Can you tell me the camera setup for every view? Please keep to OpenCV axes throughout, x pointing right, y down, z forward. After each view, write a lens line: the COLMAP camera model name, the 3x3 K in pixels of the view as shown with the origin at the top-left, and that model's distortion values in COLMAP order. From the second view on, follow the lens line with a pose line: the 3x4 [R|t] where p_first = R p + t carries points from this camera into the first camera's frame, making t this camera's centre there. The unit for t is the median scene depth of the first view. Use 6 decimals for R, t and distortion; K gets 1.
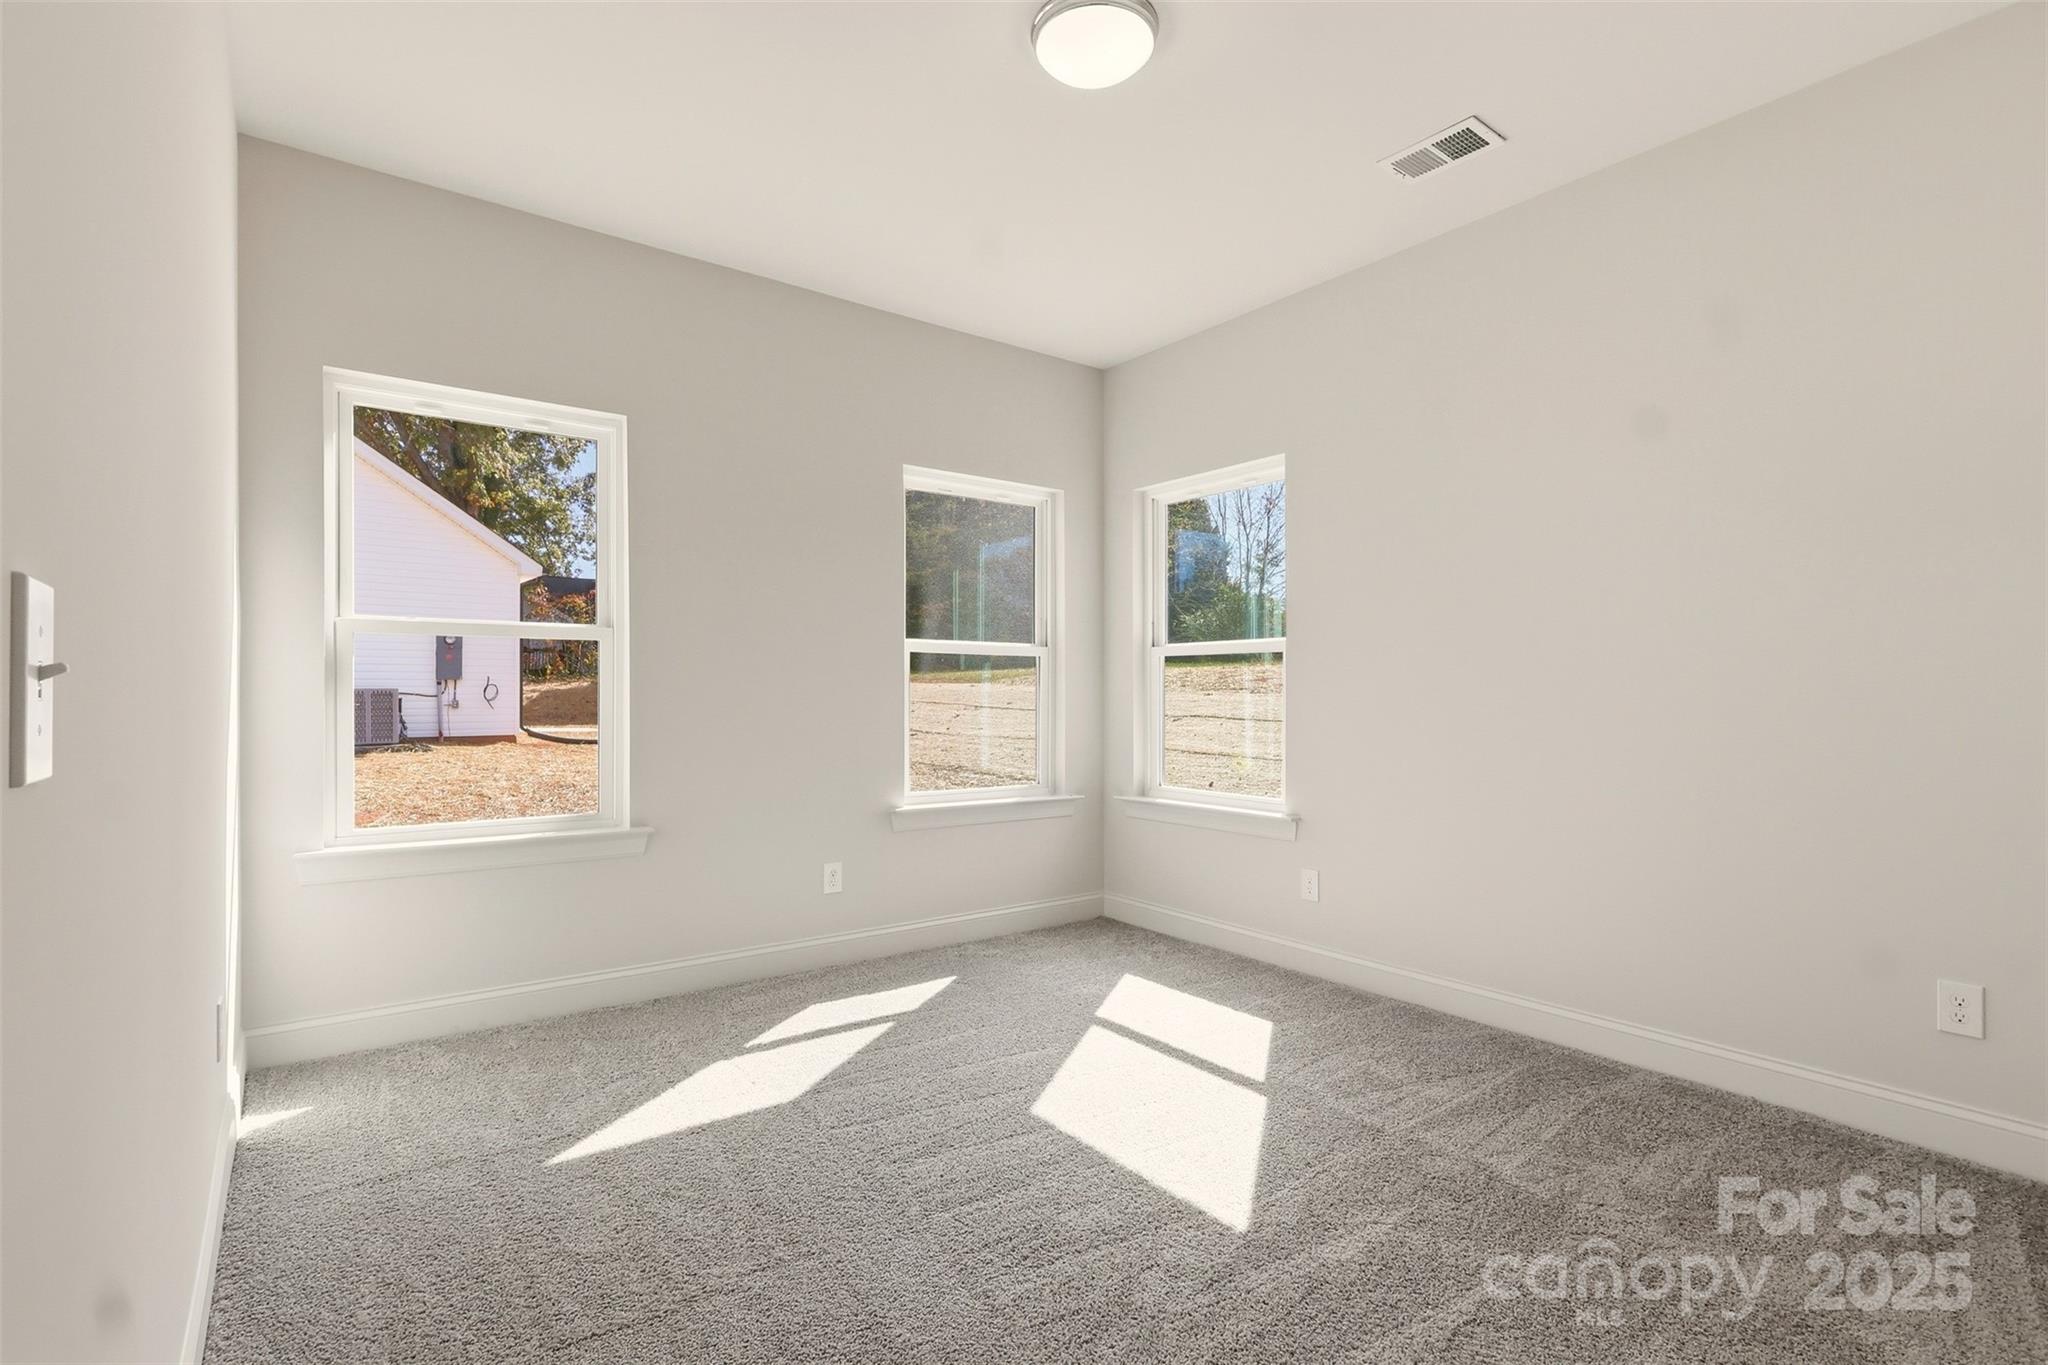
lens RADIAL K [[967.1, 0, 1006.4], [0, 967.1, 687.9], [0, 0, 1]] dist [0.001023, 0.000151]
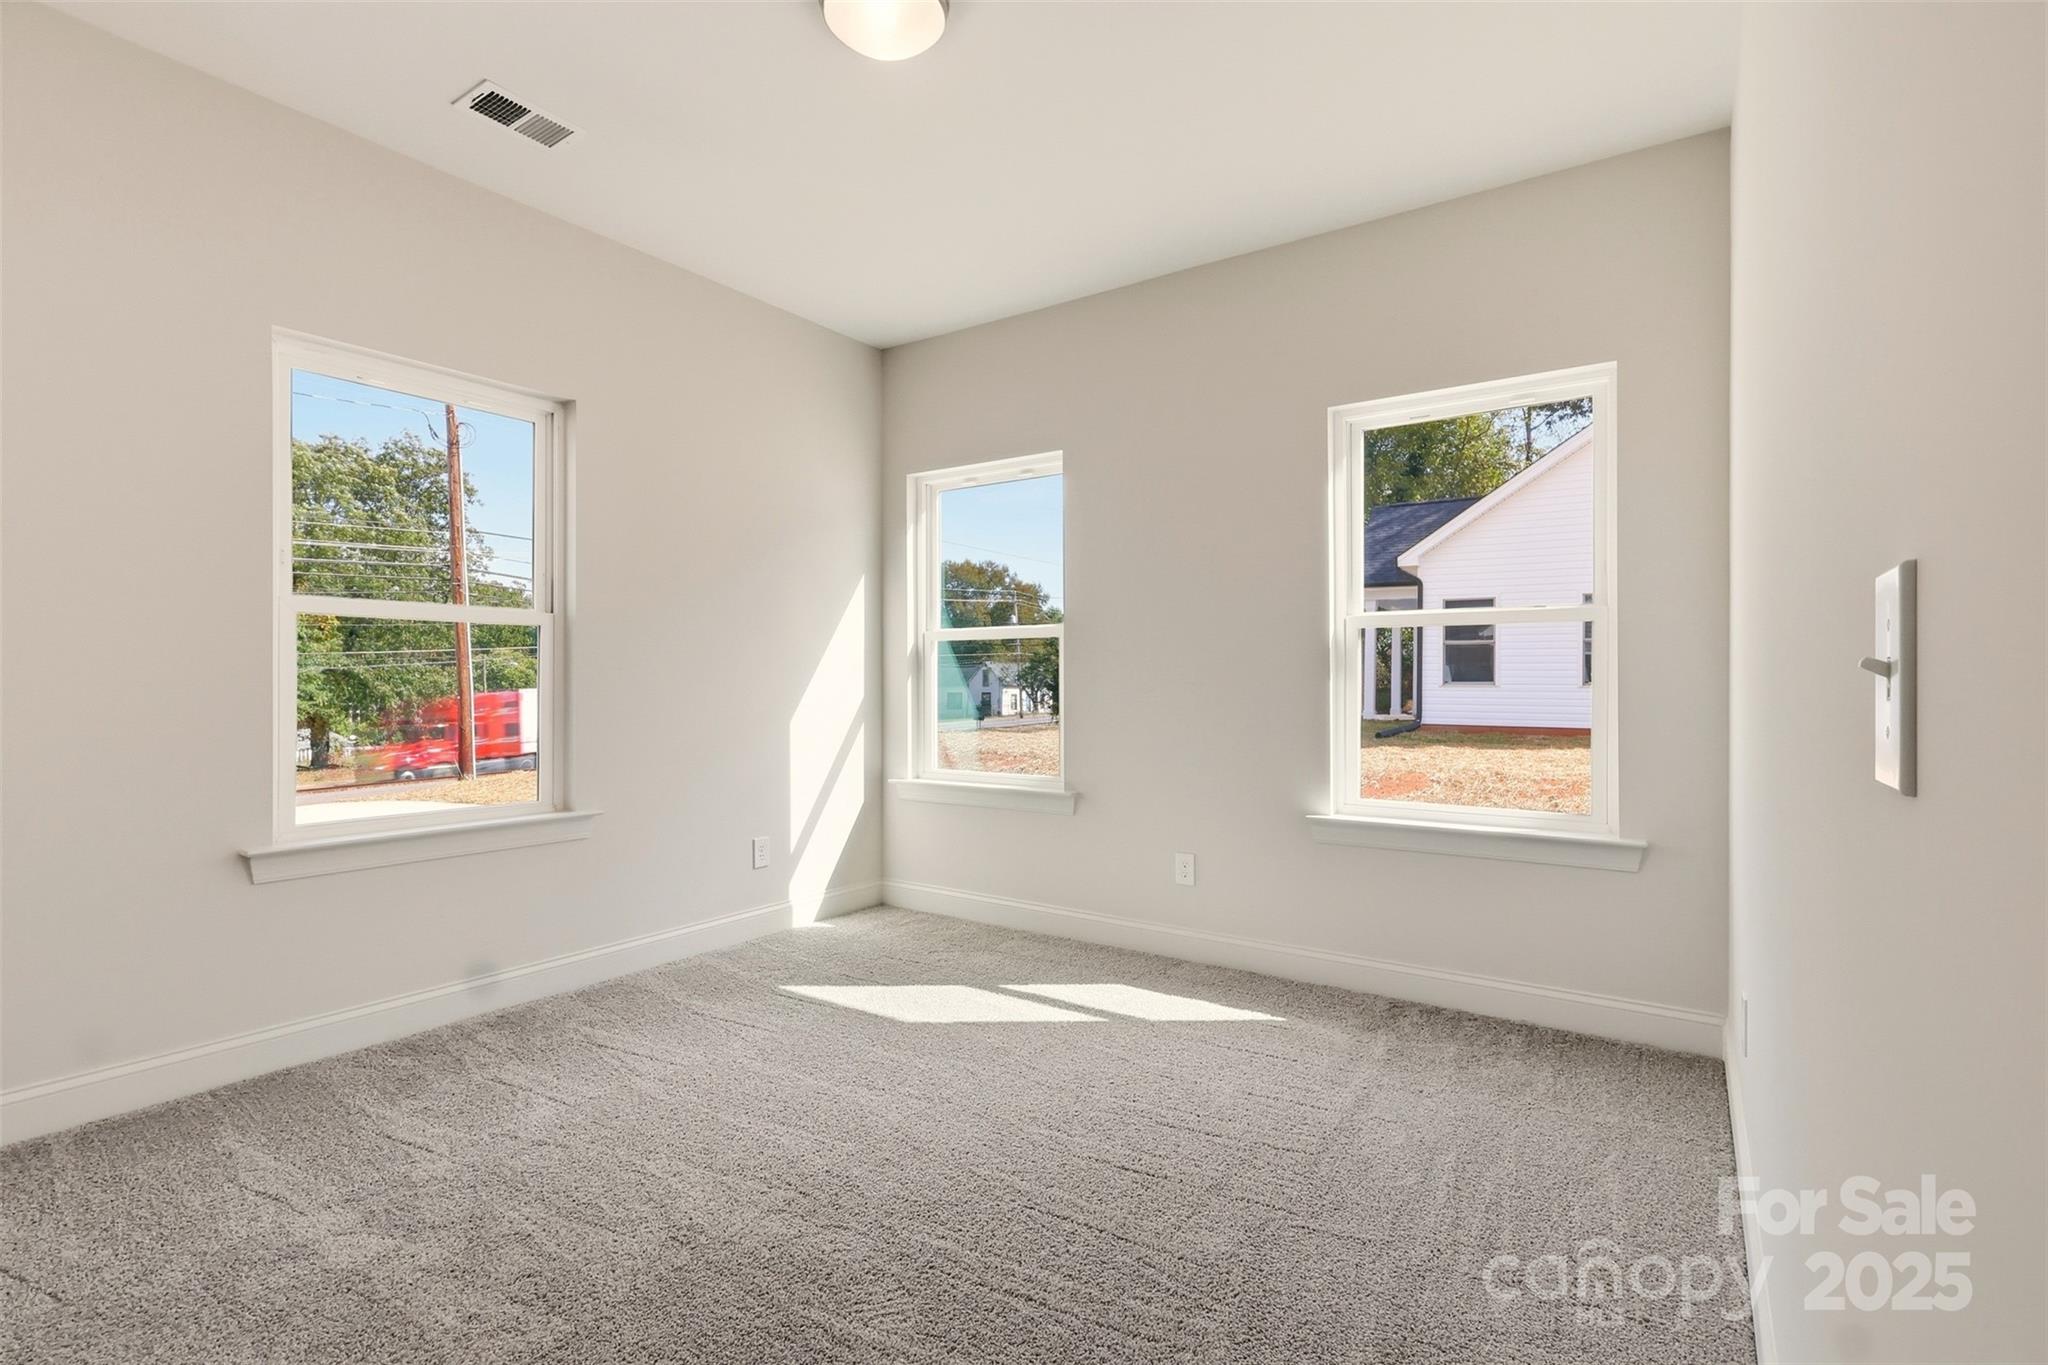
lens RADIAL K [[967.1, 0, 1006.3], [0, 967.1, 683.9], [0, 0, 1]] dist [0.001023, 0.000151]
pose [[0.316124, -0.000161, -0.948718, 0.737390], [0.004112, 0.999991, 0.001200, 0.013621], [0.948709, -0.004280, 0.316122, 0.594521]]
